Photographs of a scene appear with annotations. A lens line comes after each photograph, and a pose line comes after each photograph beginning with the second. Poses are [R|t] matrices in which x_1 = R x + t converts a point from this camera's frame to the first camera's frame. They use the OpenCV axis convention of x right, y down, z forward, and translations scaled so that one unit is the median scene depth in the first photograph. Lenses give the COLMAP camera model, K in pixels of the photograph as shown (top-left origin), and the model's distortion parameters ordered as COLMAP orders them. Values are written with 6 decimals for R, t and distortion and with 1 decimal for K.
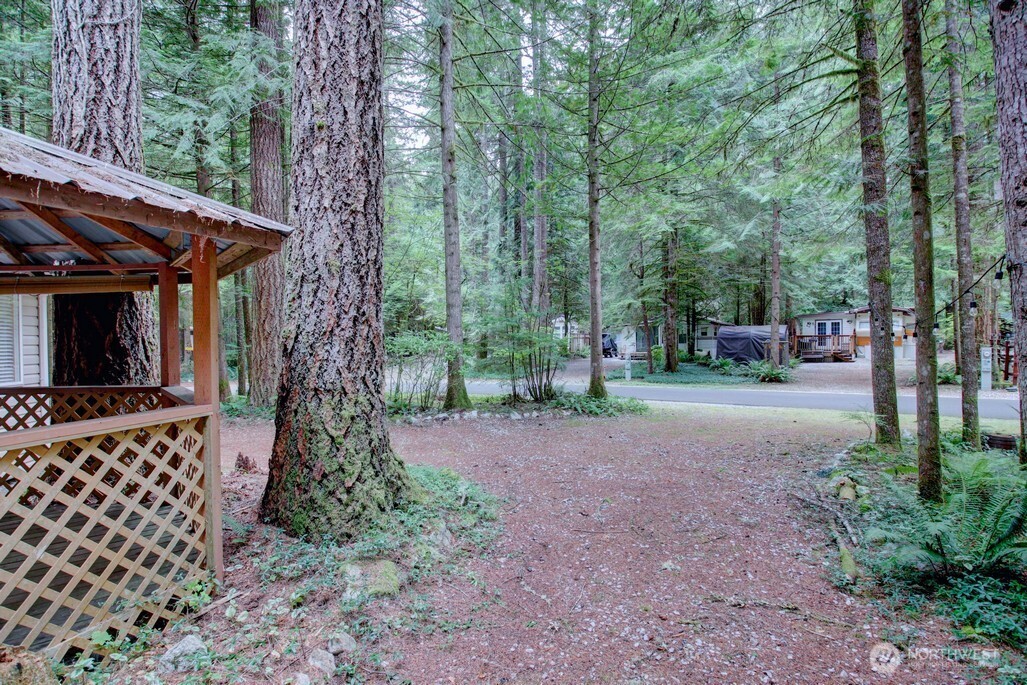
lens RADIAL K [[477.1, 0, 506.8], [0, 477.1, 349.0], [0, 0, 1]] dist [0.005910, -0.019974]
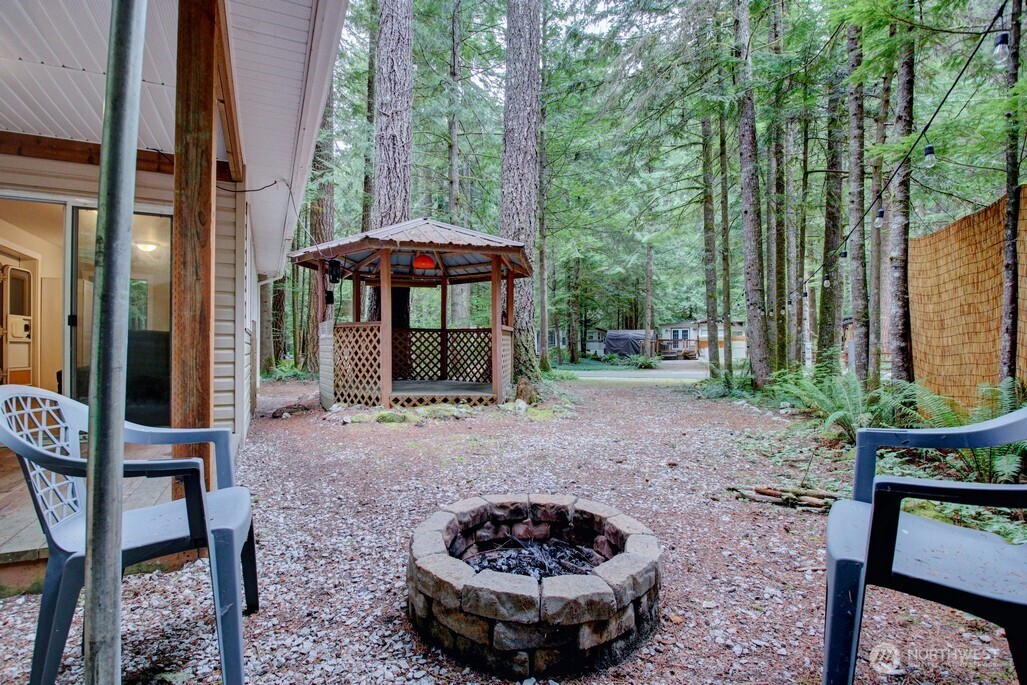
lens RADIAL K [[477.1, 0, 506.8], [0, 477.1, 349.0], [0, 0, 1]] dist [0.005910, -0.019974]
pose [[0.968165, 0.013781, 0.249932, -0.149105], [-0.009532, 0.999789, -0.018200, 0.031899], [-0.250130, 0.015238, 0.968092, -0.197738]]
